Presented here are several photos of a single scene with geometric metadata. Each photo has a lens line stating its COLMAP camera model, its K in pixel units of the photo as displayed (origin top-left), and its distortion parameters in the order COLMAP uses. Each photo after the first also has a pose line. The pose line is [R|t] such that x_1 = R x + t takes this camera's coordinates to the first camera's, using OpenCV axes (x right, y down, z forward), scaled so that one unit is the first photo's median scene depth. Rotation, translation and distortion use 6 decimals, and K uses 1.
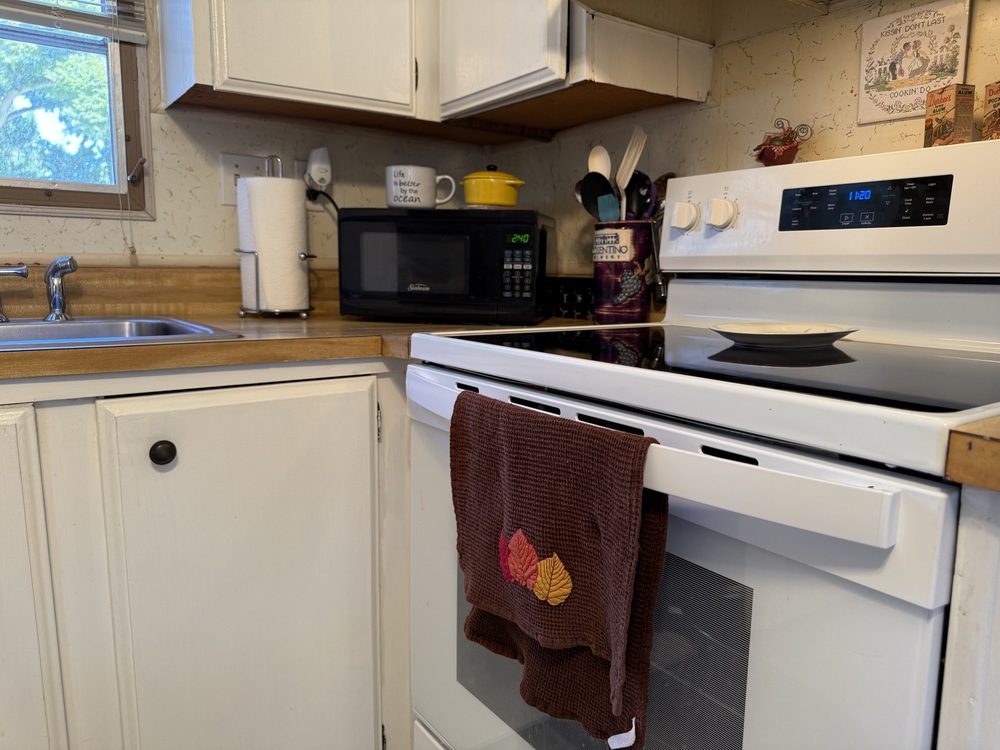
lens RADIAL K [[715.7, 0, 496.2], [0, 715.7, 379.9], [0, 0, 1]] dist [0.054767, -0.080309]
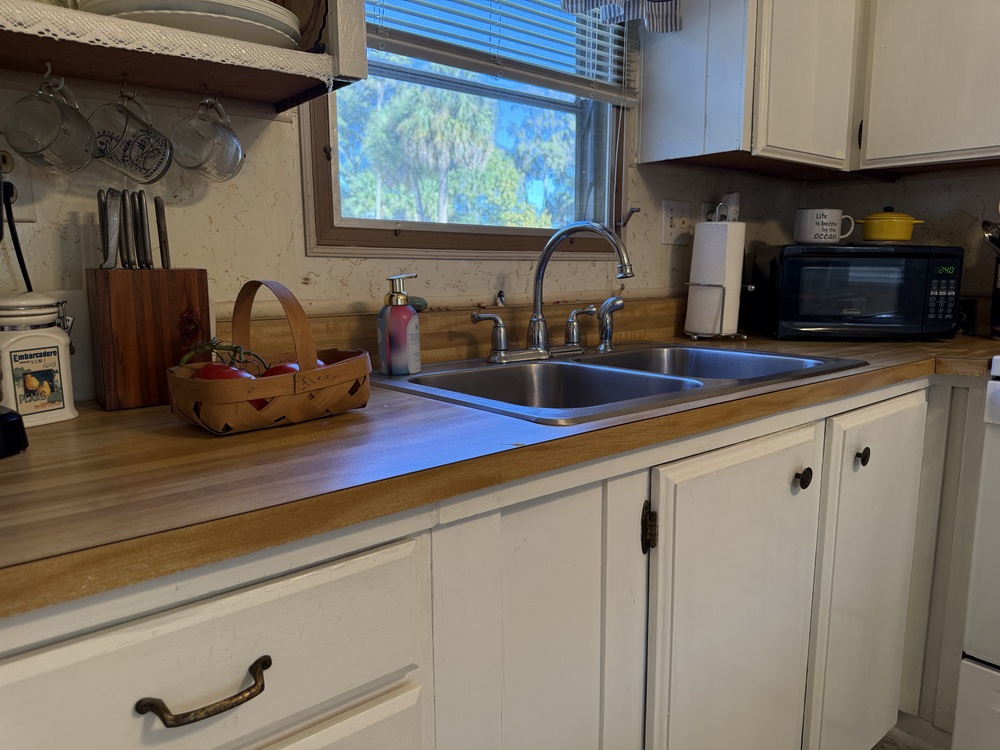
lens RADIAL K [[706.2, 0, 503.1], [0, 706.2, 397.1], [0, 0, 1]] dist [0.053189, -0.112841]
pose [[0.995647, -0.035501, 0.086180, -0.860041], [0.032825, 0.998940, 0.032263, -0.047232], [-0.087234, -0.029294, 0.995757, -0.145241]]
